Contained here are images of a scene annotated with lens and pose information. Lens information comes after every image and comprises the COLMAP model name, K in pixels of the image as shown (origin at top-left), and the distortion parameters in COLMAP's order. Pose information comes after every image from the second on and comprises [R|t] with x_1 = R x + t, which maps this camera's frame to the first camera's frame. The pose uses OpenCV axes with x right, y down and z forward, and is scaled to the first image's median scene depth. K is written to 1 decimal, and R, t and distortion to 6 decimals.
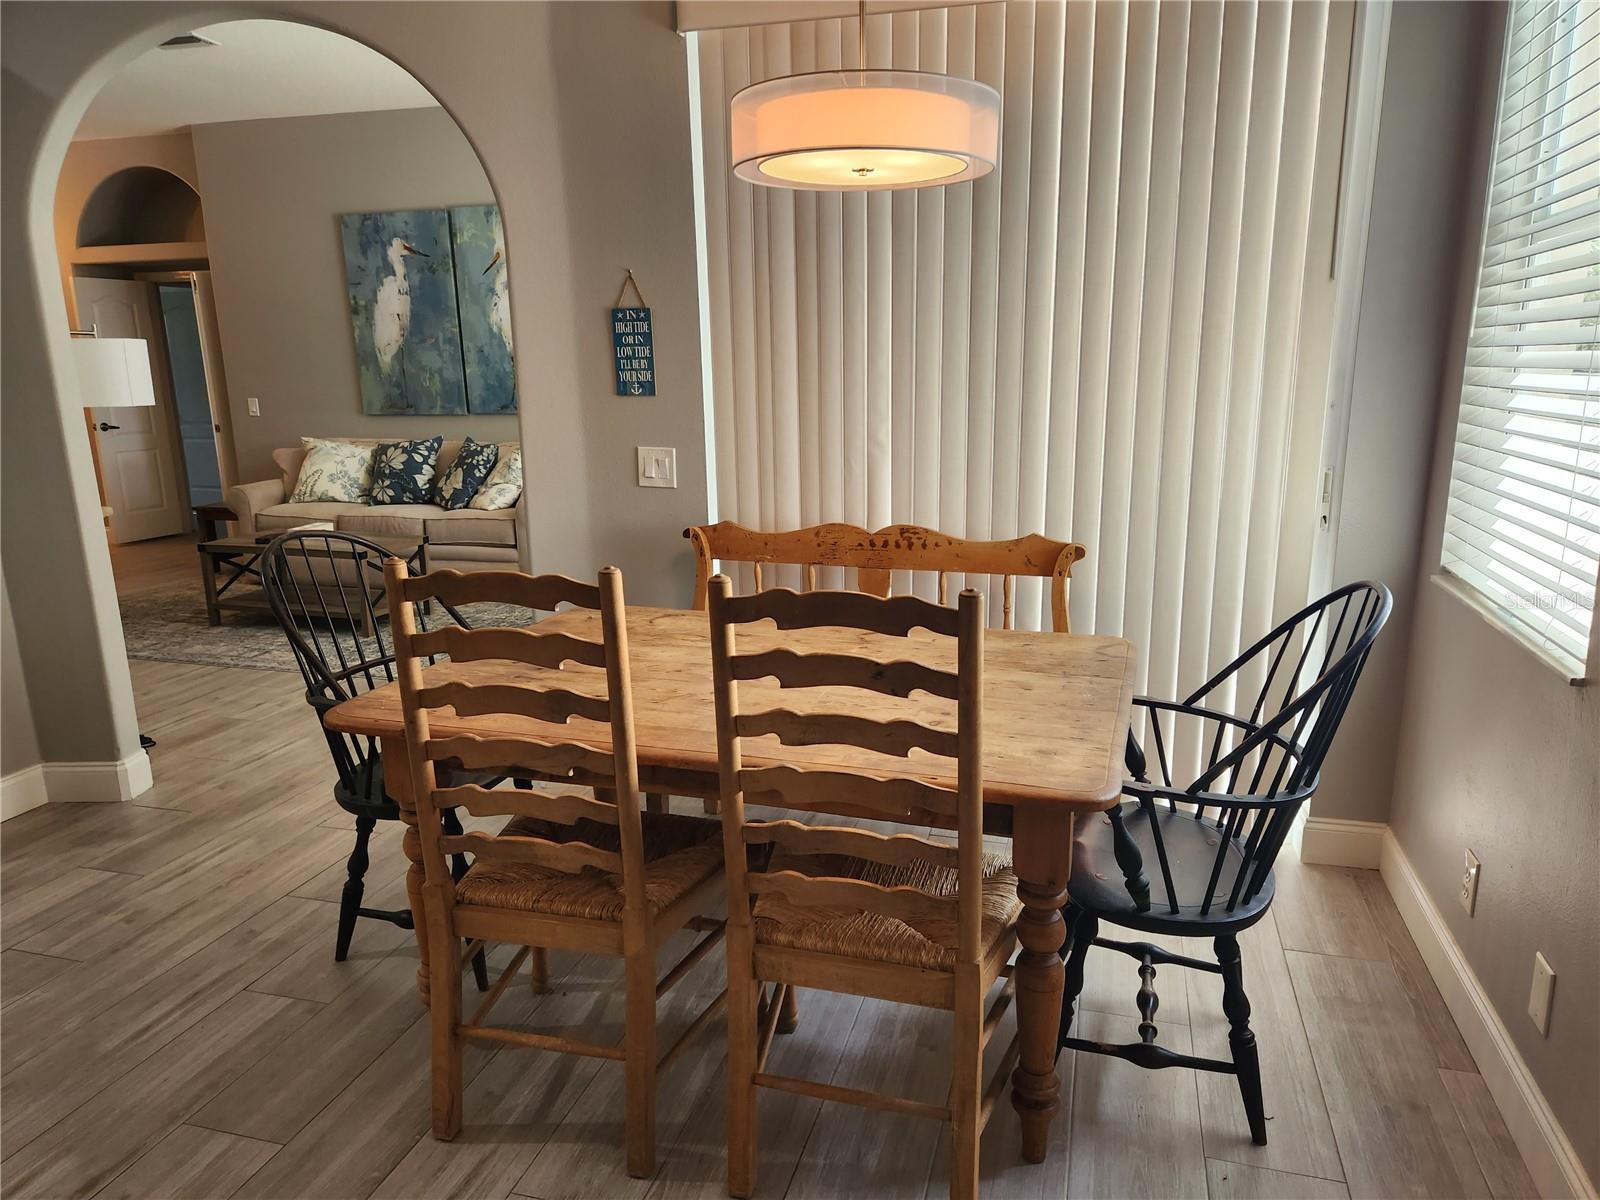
lens RADIAL K [[1068.0, 0, 803.5], [0, 1068.0, 600.3], [0, 0, 1]] dist [0.070137, -0.056140]
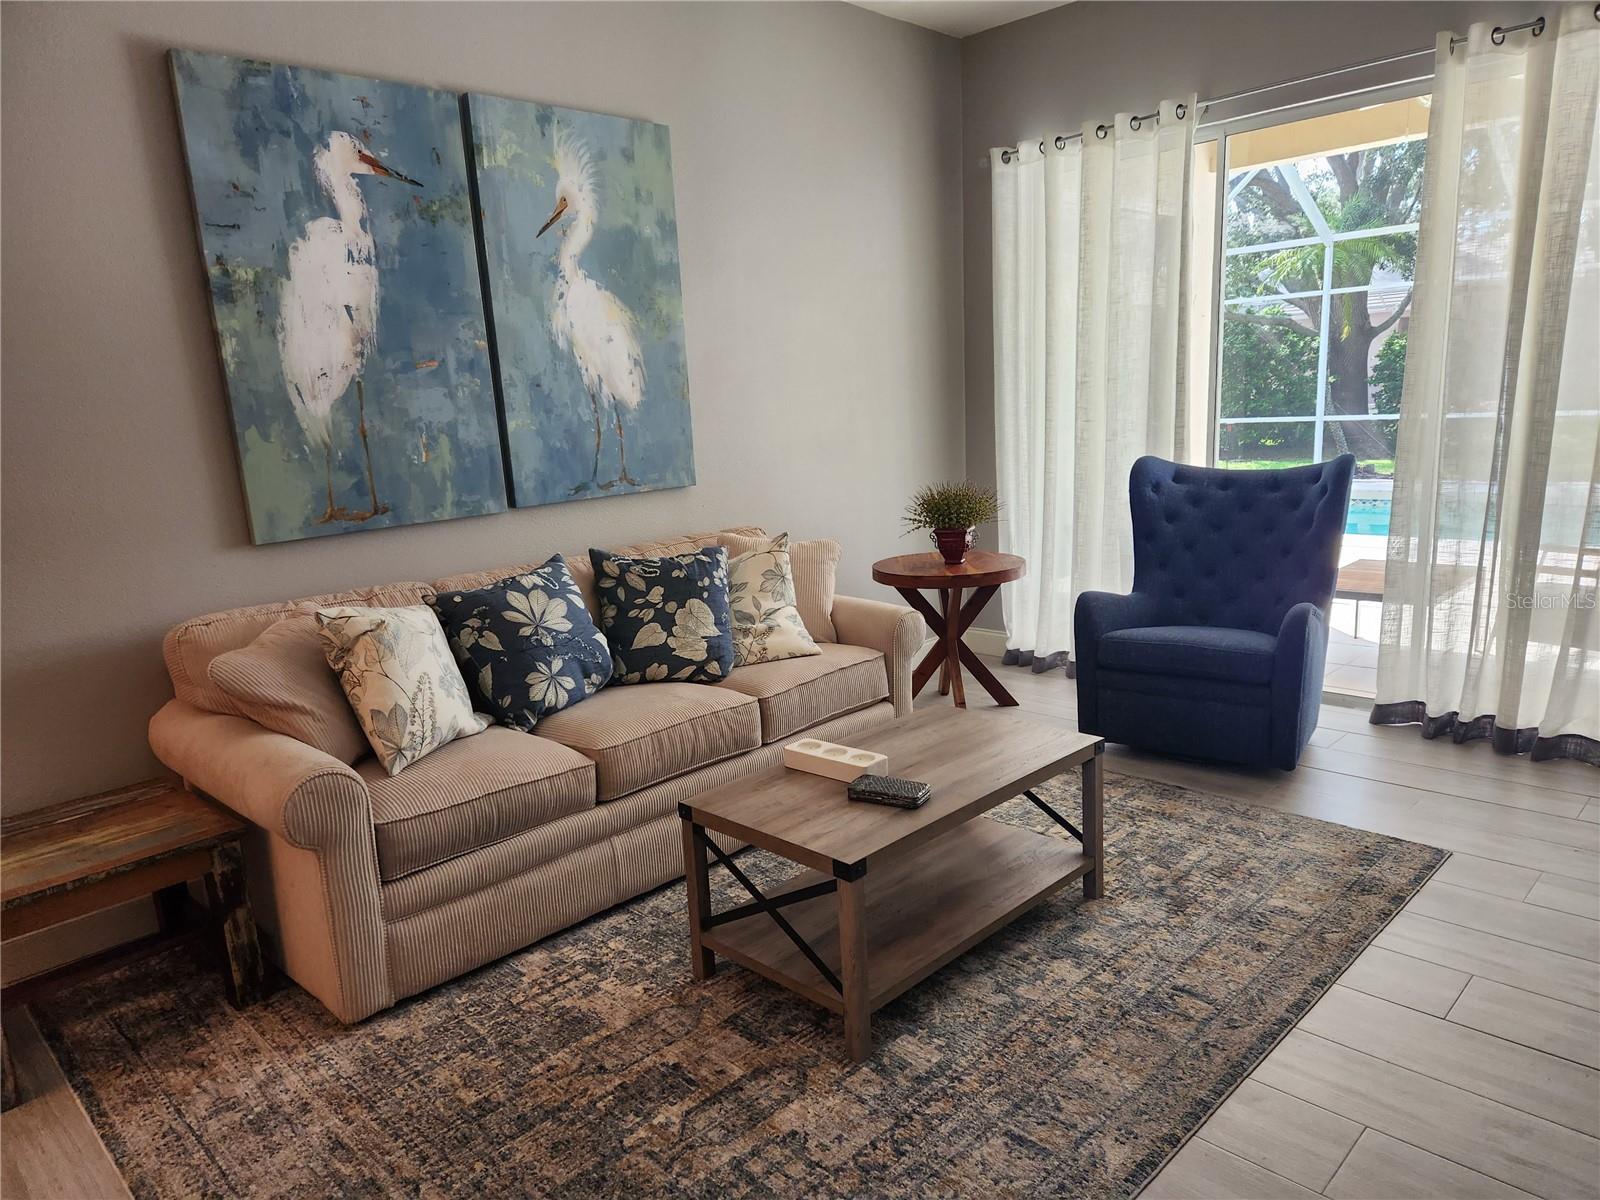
lens RADIAL K [[1068.0, 0, 799.9], [0, 1068.0, 611.1], [0, 0, 1]] dist [0.070137, -0.056140]
pose [[0.476470, -0.189538, 0.858517, -0.695091], [0.239603, 0.967517, 0.080624, -0.137140], [-0.845912, 0.167289, 0.506407, 0.647131]]
